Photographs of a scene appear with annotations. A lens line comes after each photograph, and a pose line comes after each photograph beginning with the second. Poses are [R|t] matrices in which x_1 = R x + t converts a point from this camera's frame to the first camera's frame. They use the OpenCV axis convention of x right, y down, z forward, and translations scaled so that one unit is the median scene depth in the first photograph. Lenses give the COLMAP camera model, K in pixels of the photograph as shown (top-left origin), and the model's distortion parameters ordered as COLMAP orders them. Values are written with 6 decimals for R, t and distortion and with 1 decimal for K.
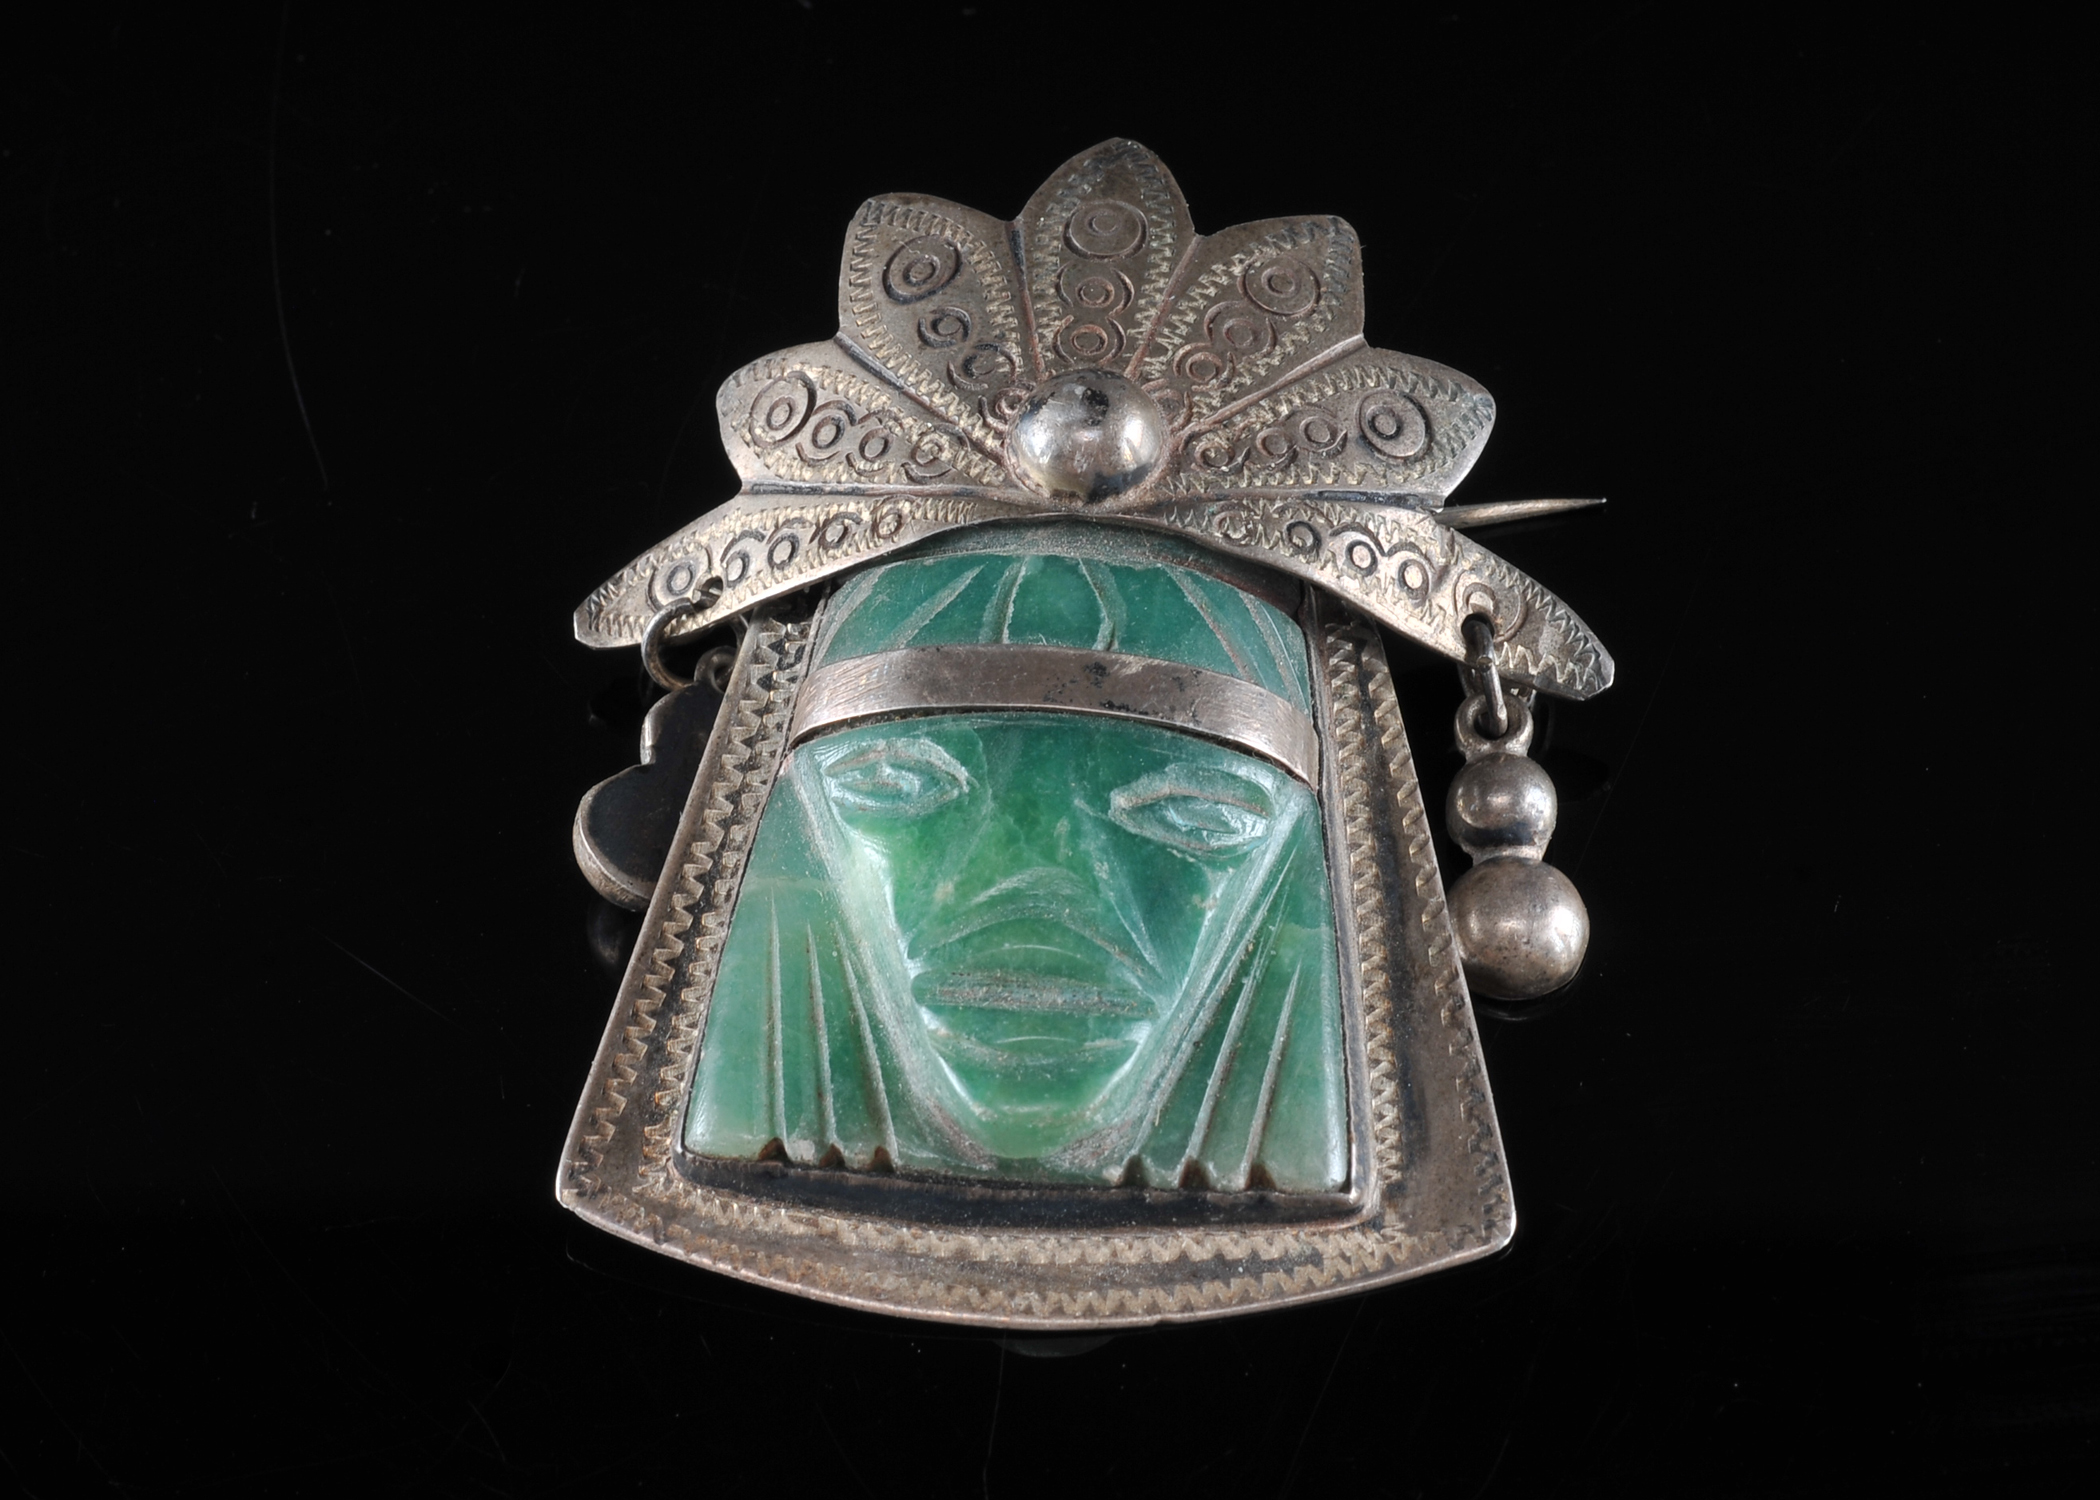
lens RADIAL K [[6667.7, 0, 1051.2], [0, 6667.7, 749.8], [0, 0, 1]] dist [0.115800, 0.000000]
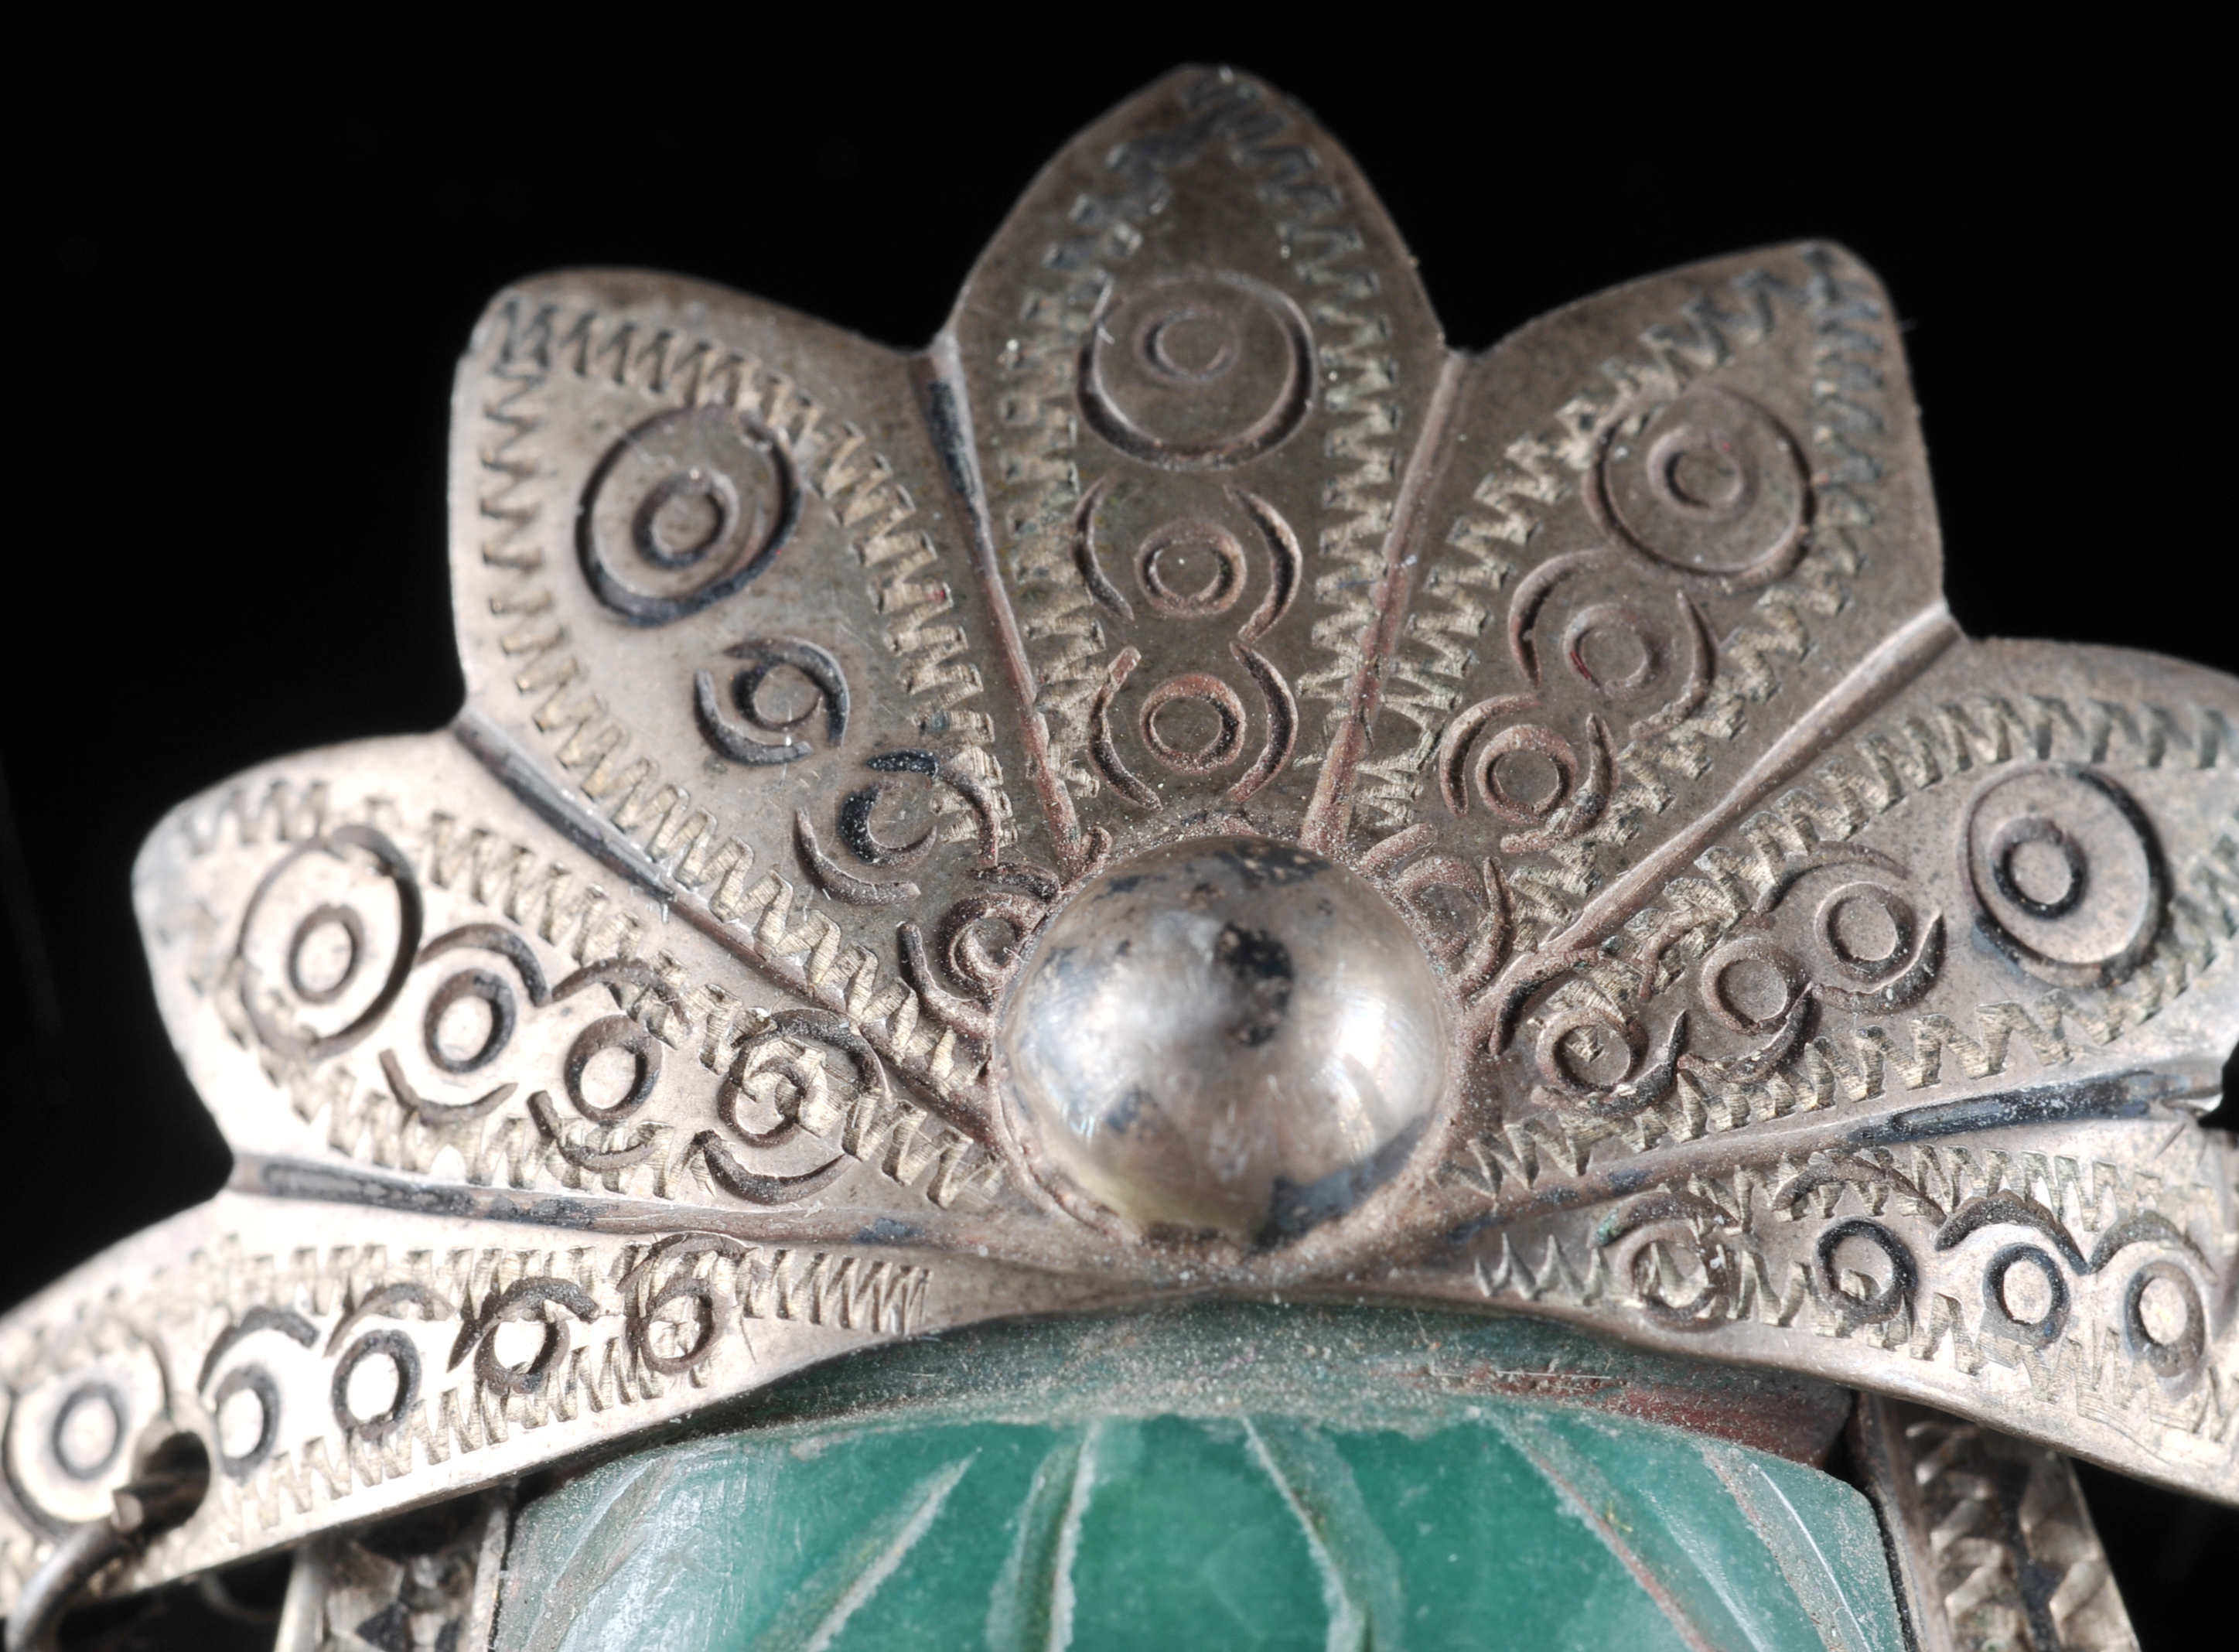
lens RADIAL K [[9387.7, 0, 1117.4], [0, 9387.7, 825.3], [0, 0, 1]] dist [0.048688, 0.000000]
pose [[0.994479, -0.091668, 0.051068, -0.024297], [0.084136, 0.987406, 0.133978, -0.124425], [-0.062707, -0.128941, 0.989668, 0.519474]]
